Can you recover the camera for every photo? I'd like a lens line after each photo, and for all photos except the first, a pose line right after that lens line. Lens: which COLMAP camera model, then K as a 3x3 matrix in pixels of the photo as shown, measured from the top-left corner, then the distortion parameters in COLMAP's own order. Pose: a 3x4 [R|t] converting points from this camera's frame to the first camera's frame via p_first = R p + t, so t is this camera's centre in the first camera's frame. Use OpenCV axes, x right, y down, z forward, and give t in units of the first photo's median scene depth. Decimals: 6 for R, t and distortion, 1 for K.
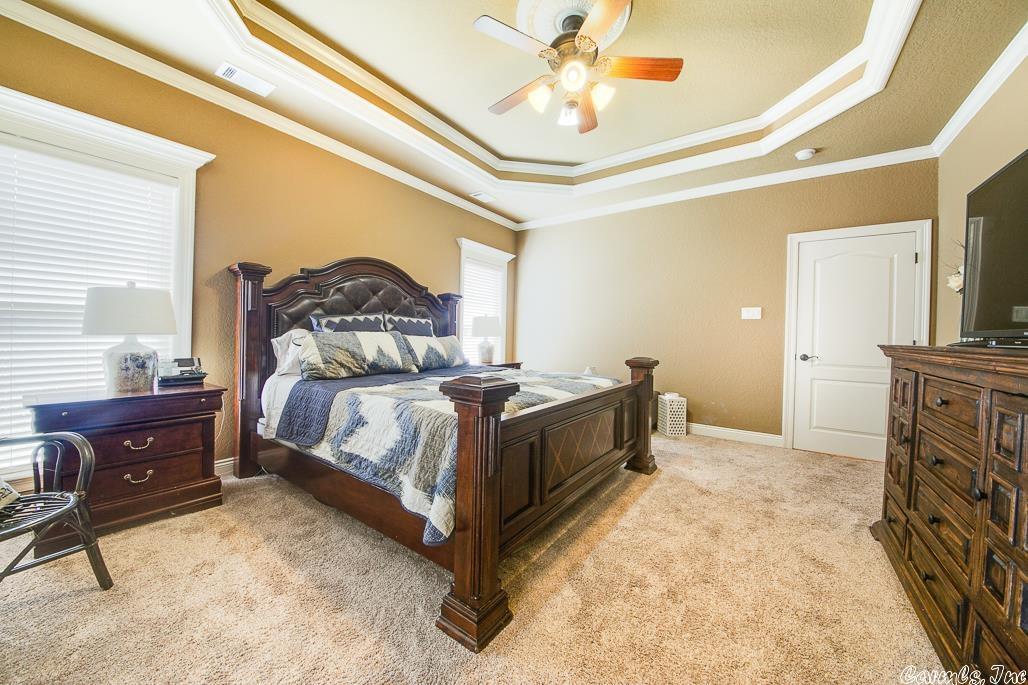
lens RADIAL K [[367.1, 0, 512.6], [0, 367.1, 338.9], [0, 0, 1]] dist [0.020374, -0.016761]
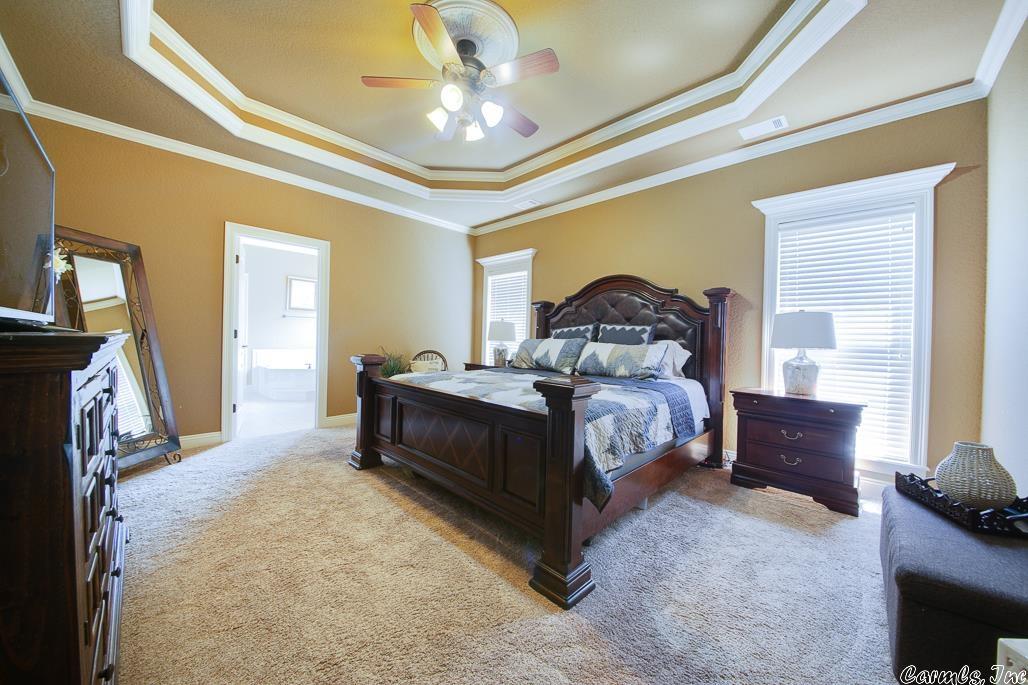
lens RADIAL K [[367.1, 0, 512.6], [0, 367.1, 338.9], [0, 0, 1]] dist [0.020374, -0.016761]
pose [[-0.151847, -0.016593, -0.988265, 0.952559], [-0.032849, 0.999391, -0.011732, 0.000733], [0.987858, 0.030682, -0.152299, 1.053097]]
